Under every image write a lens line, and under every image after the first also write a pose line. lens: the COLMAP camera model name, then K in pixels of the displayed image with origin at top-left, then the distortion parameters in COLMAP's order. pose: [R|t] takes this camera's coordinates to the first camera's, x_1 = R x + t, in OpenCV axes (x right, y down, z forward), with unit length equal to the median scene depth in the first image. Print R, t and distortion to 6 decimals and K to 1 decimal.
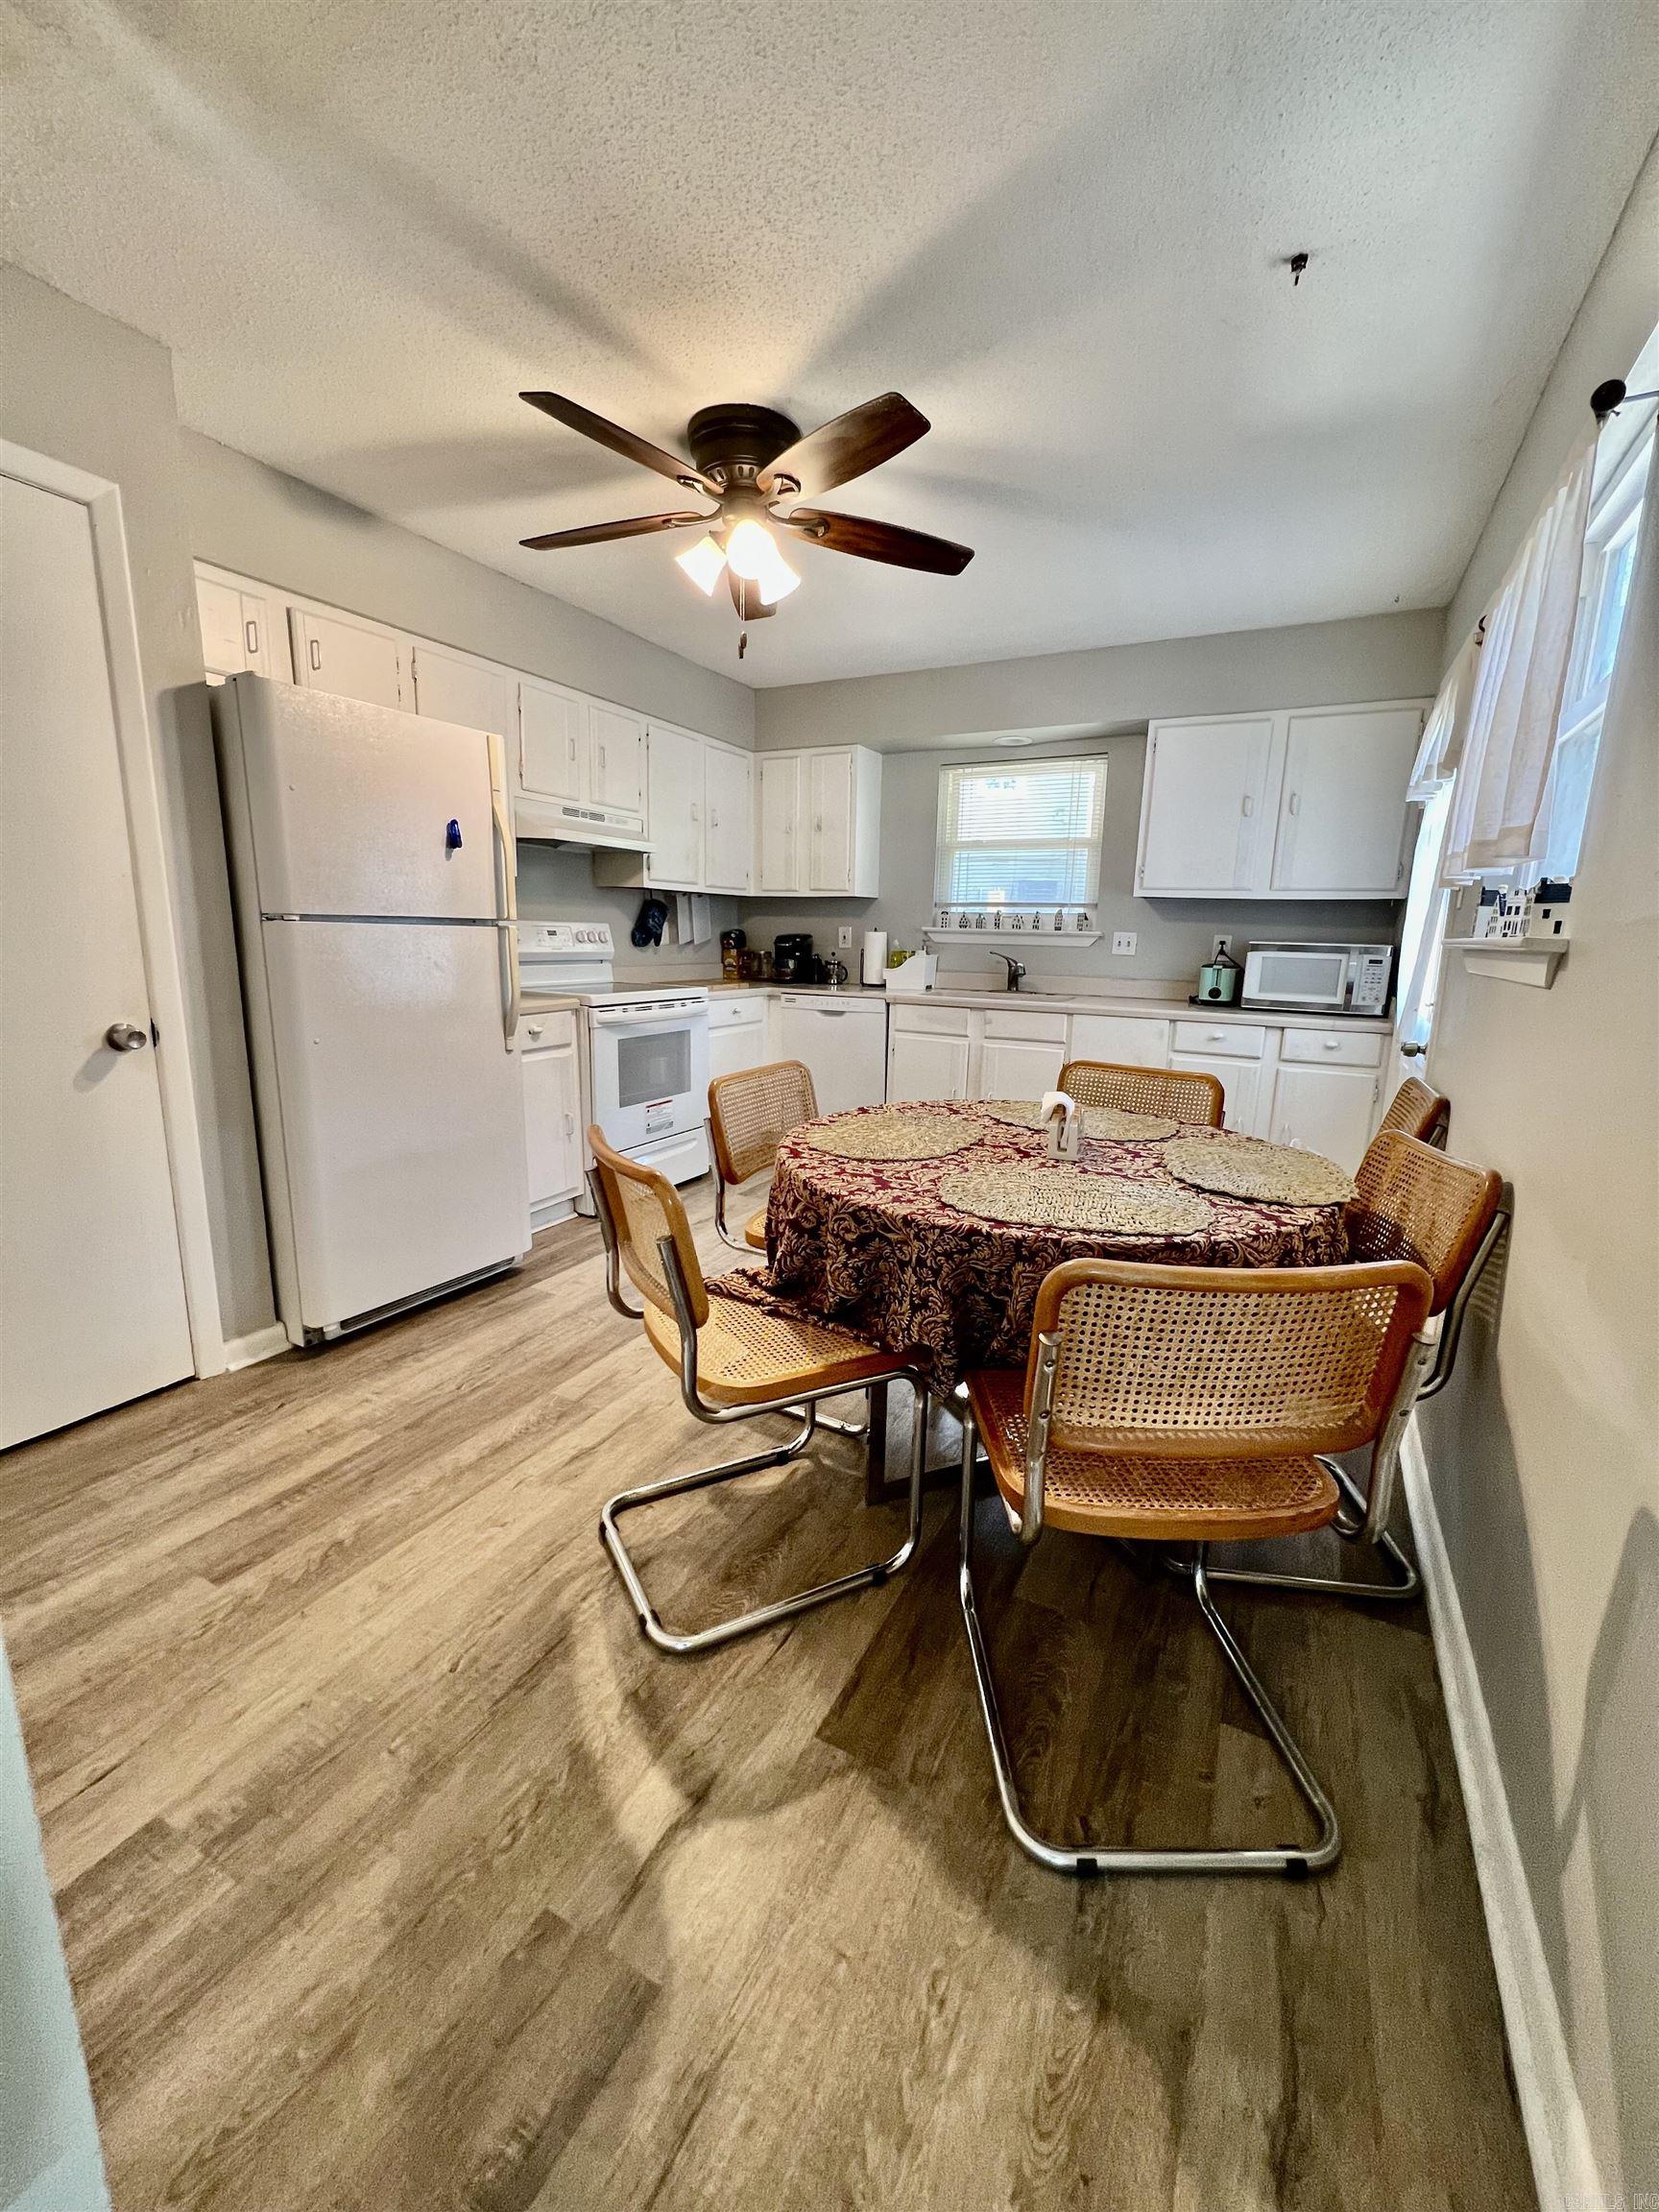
lens RADIAL K [[887.1, 0, 821.0], [0, 887.1, 1108.3], [0, 0, 1]] dist [-0.000352, -0.000006]
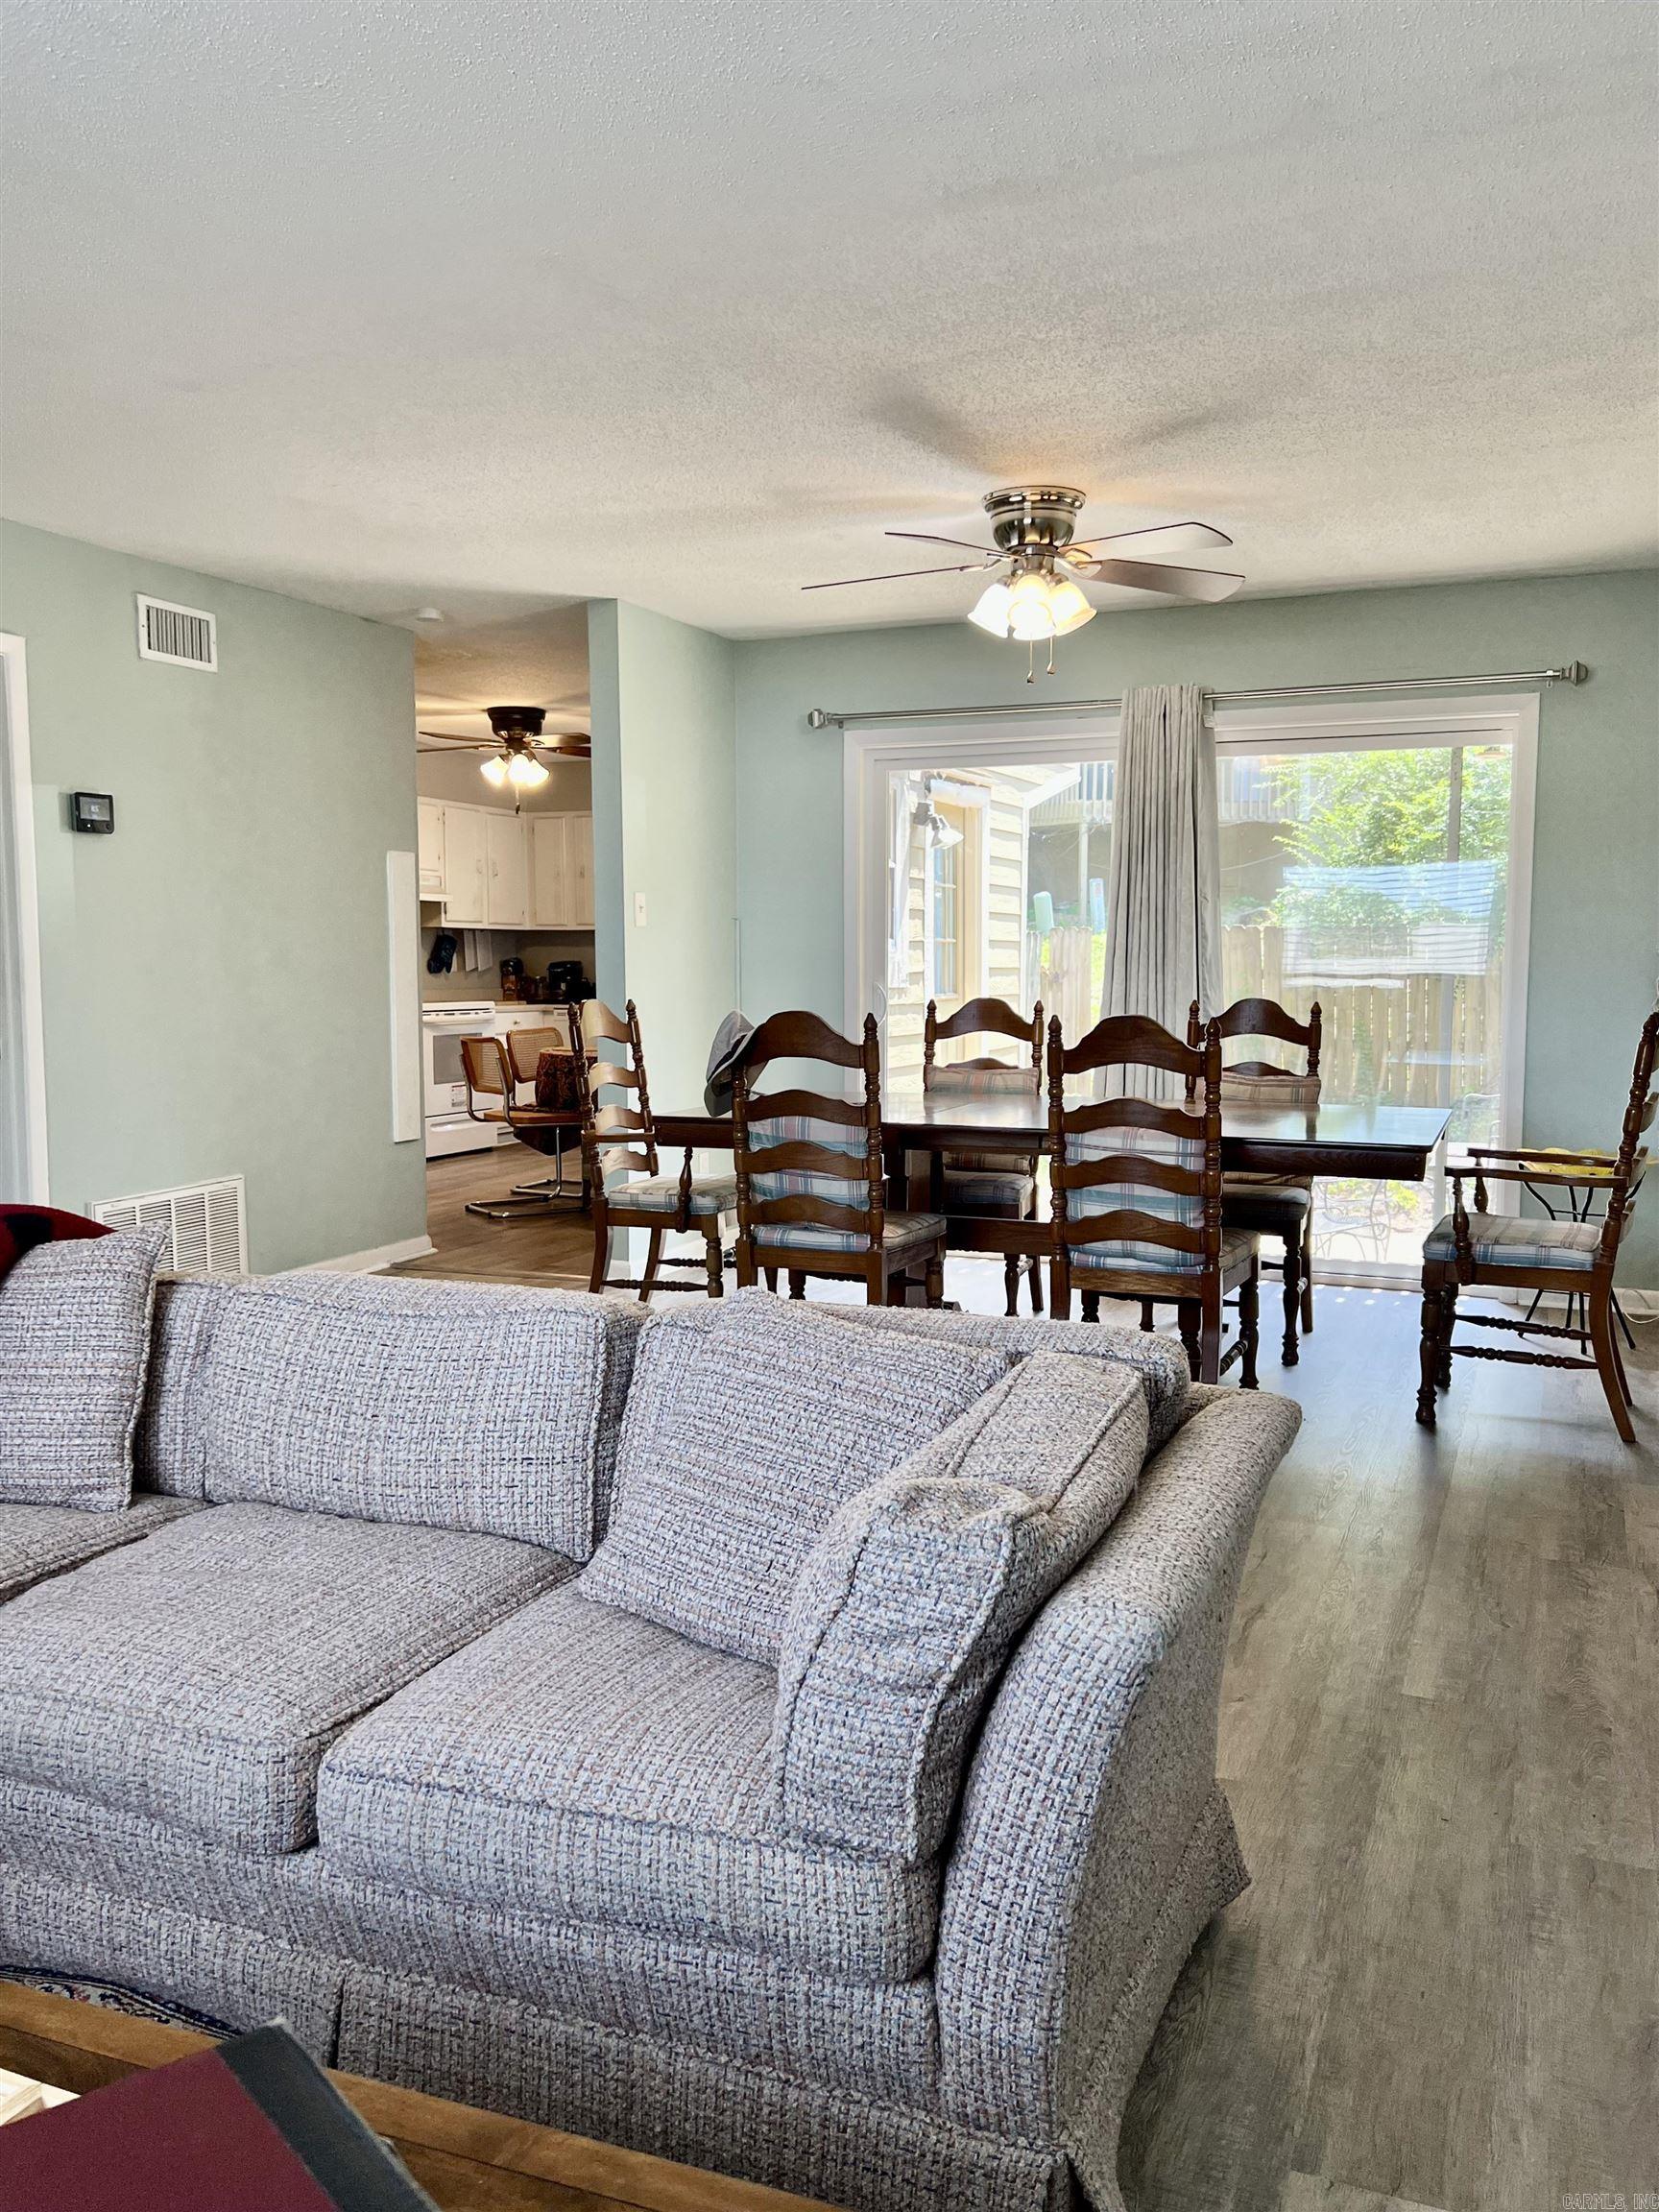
lens RADIAL K [[1748.8, 0, 835.1], [0, 1748.8, 1109.3], [0, 0, 1]] dist [0.061913, 0.000855]
pose [[0.995316, -0.034623, 0.090260, 0.116307], [0.044673, 0.992724, -0.111817, 0.288969], [-0.085732, 0.115325, 0.989621, -1.373819]]
